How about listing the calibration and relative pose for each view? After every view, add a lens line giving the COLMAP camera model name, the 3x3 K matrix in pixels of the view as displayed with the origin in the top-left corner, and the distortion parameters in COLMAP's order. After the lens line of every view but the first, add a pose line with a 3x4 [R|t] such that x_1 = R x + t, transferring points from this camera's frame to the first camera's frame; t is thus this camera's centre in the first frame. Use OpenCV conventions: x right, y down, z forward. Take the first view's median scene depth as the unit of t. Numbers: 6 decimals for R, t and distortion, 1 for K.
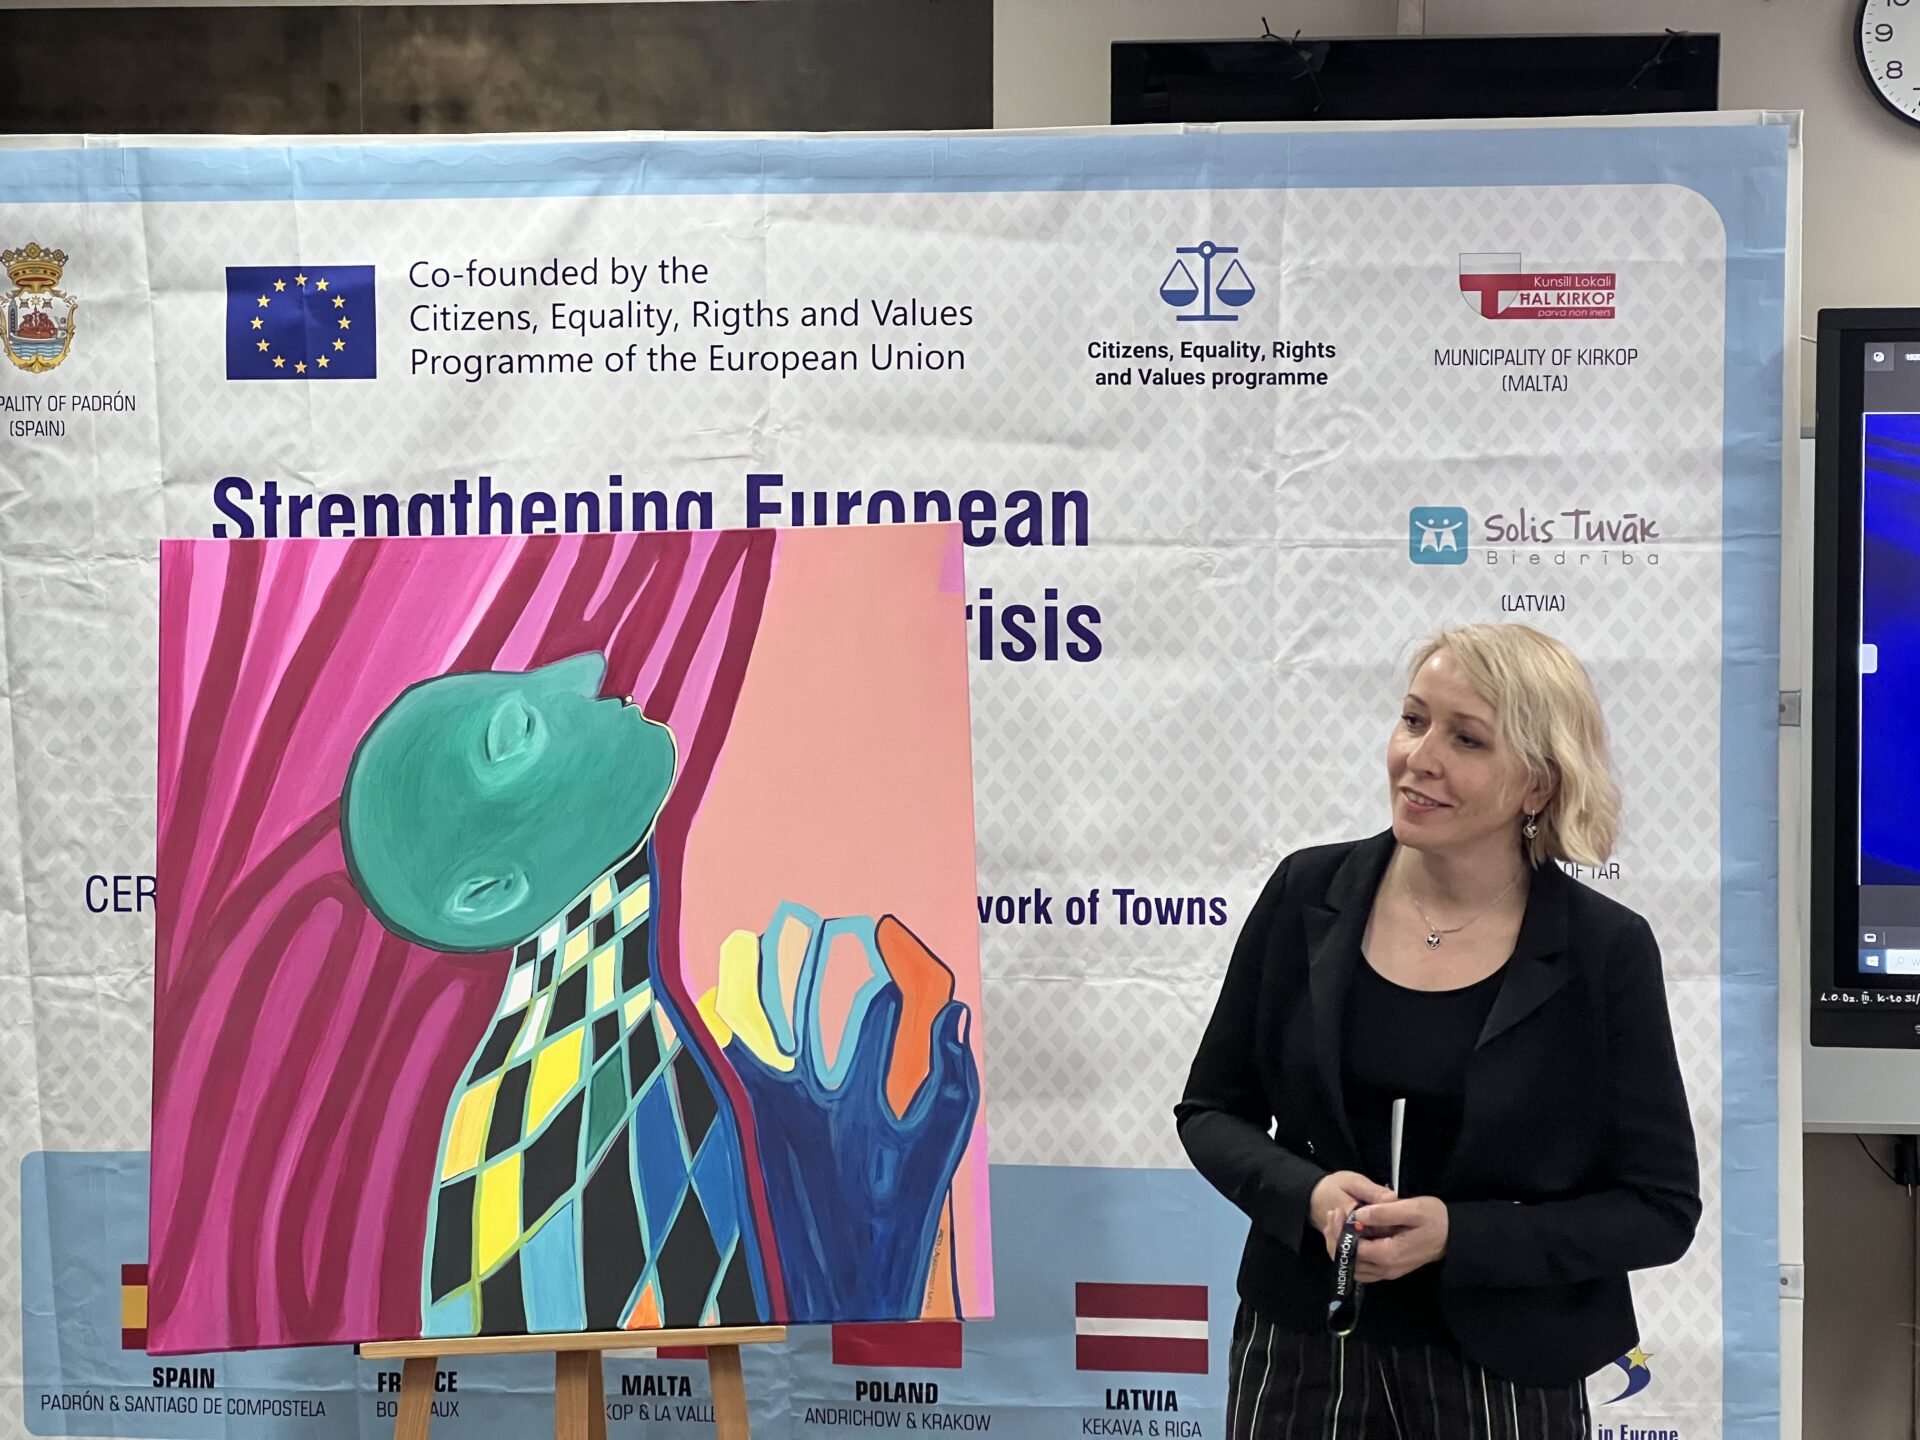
lens RADIAL K [[4254.4, 0, 932.7], [0, 4254.4, 689.3], [0, 0, 1]] dist [-0.389687, 10.321861]
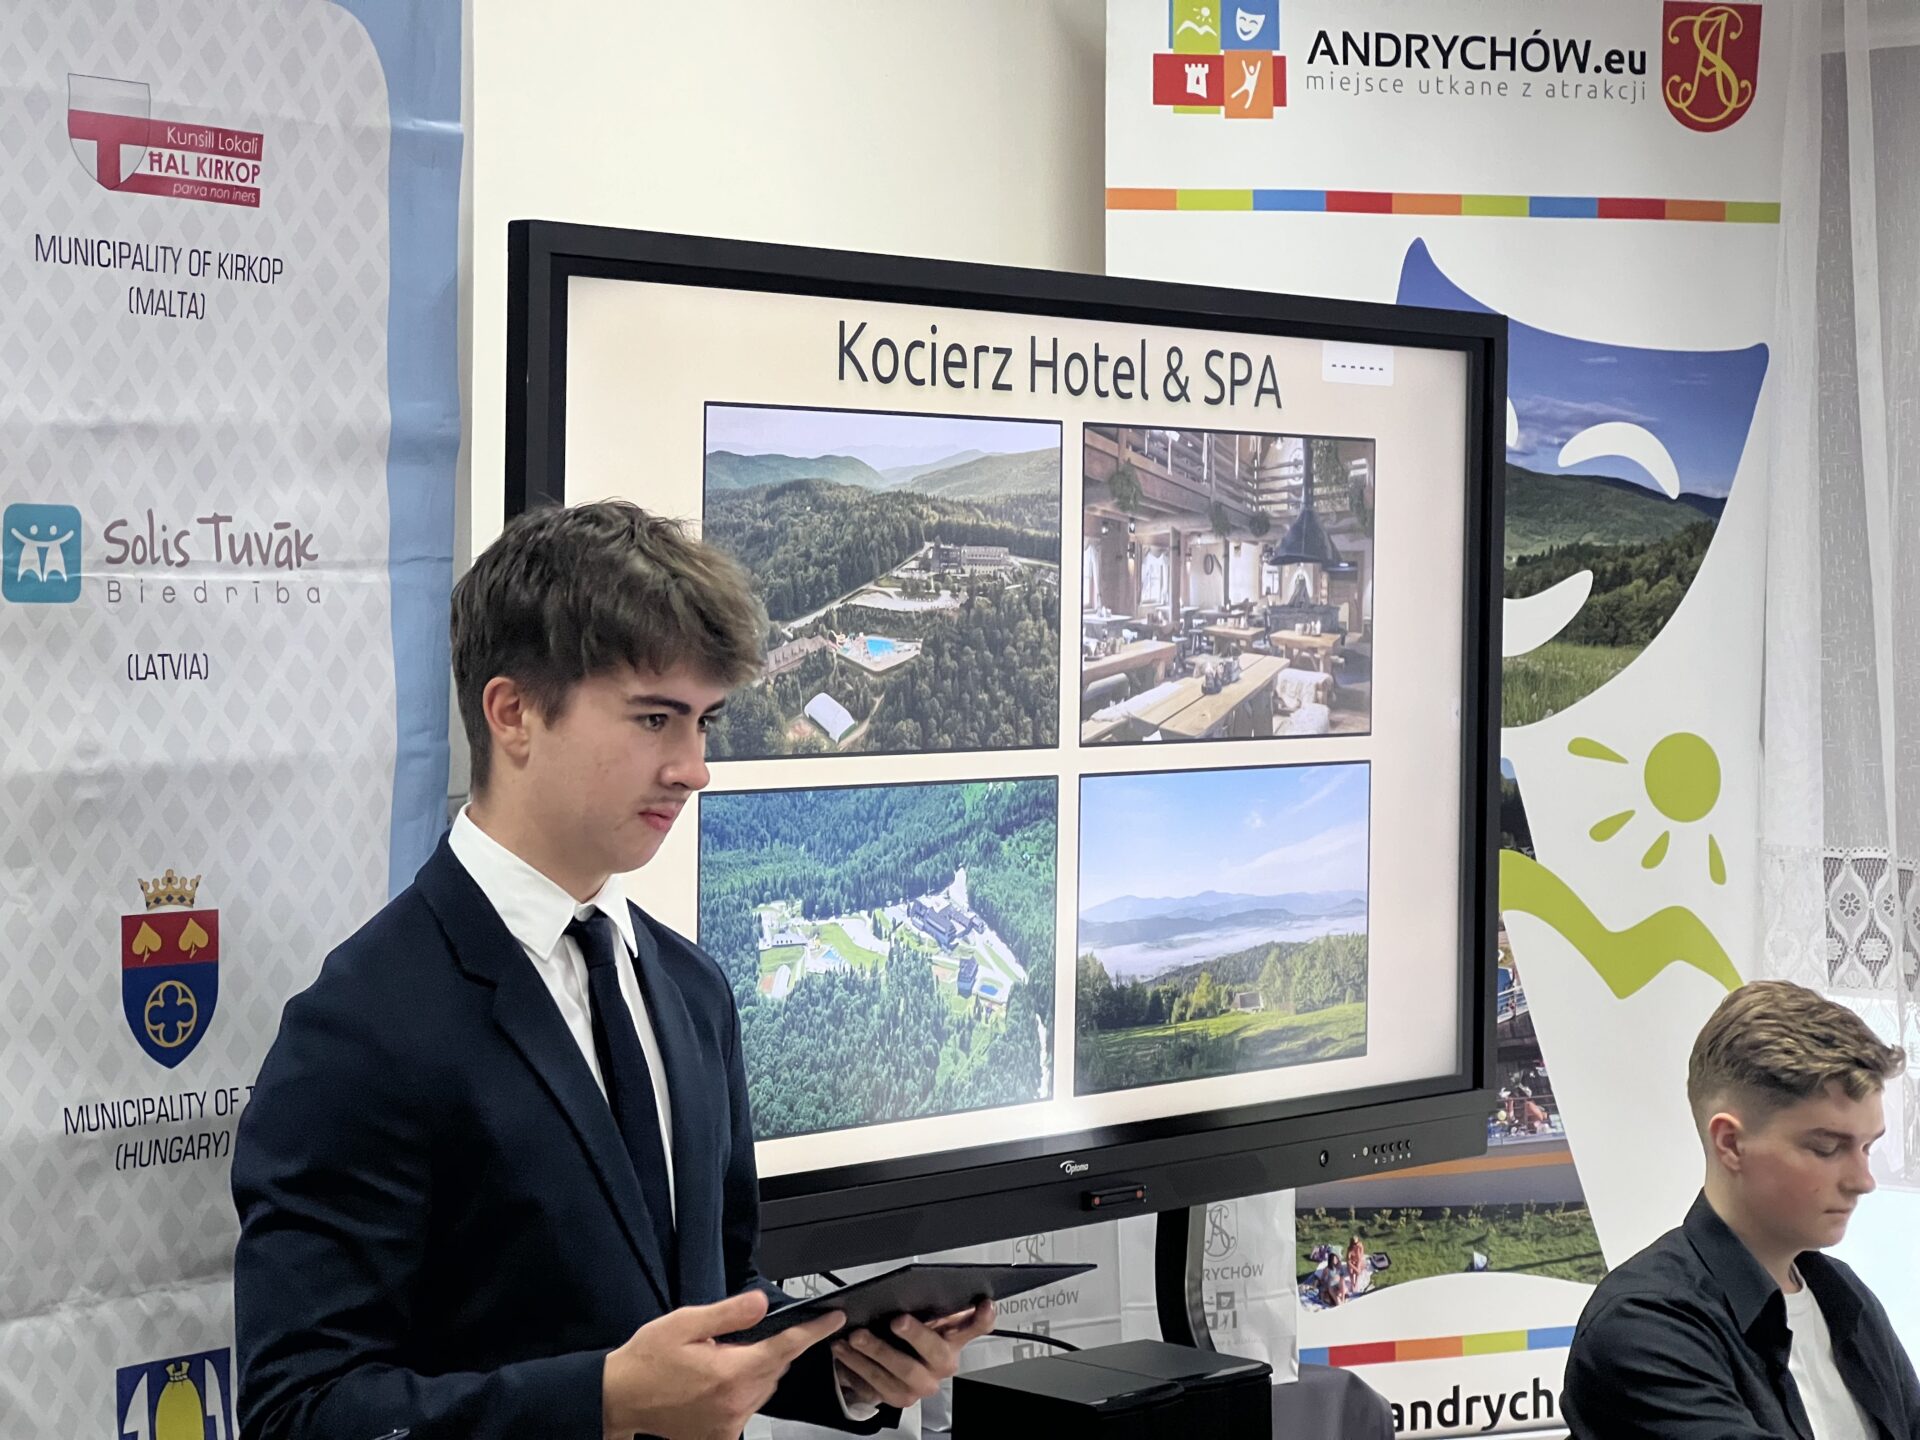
lens RADIAL K [[4278.1, 0, 932.2], [0, 4278.1, 692.3], [0, 0, 1]] dist [0.242665, -0.166924]
pose [[0.528030, -0.017998, 0.849035, -0.319445], [0.030243, 0.999540, 0.002380, -0.014678], [-0.848687, 0.024420, 0.528331, 0.575440]]
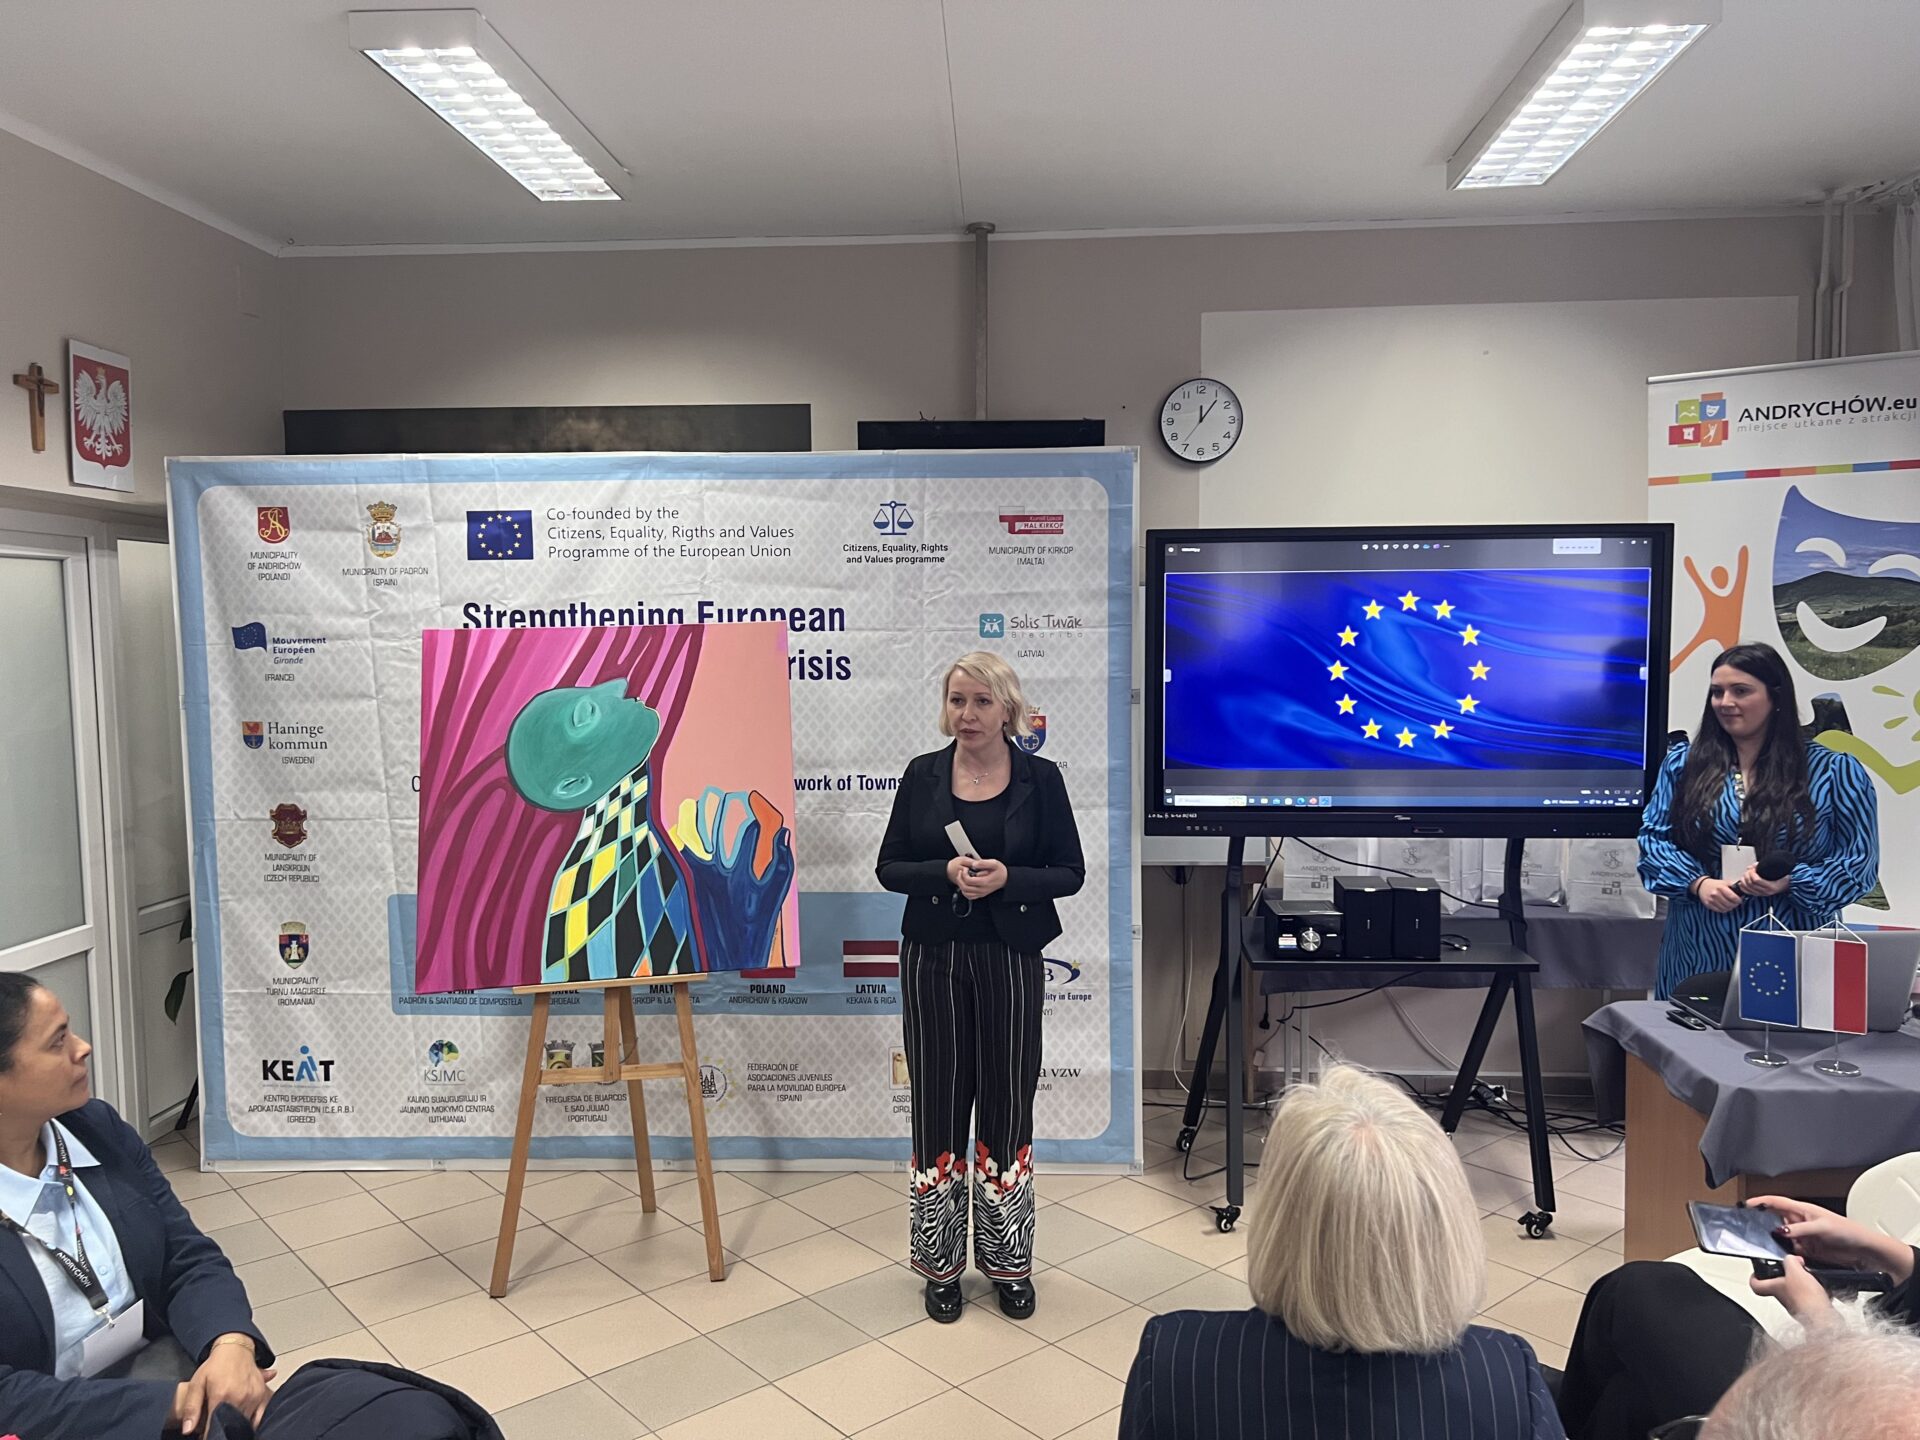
lens RADIAL K [[1447.4, 0, 974.9], [0, 1447.4, 718.3], [0, 0, 1]] dist [0.153891, -0.348121]
pose [[0.996051, -0.012516, 0.087895, 0.037394], [0.010325, 0.999626, 0.025337, -0.004810], [-0.088180, -0.024329, 0.995807, 0.186894]]
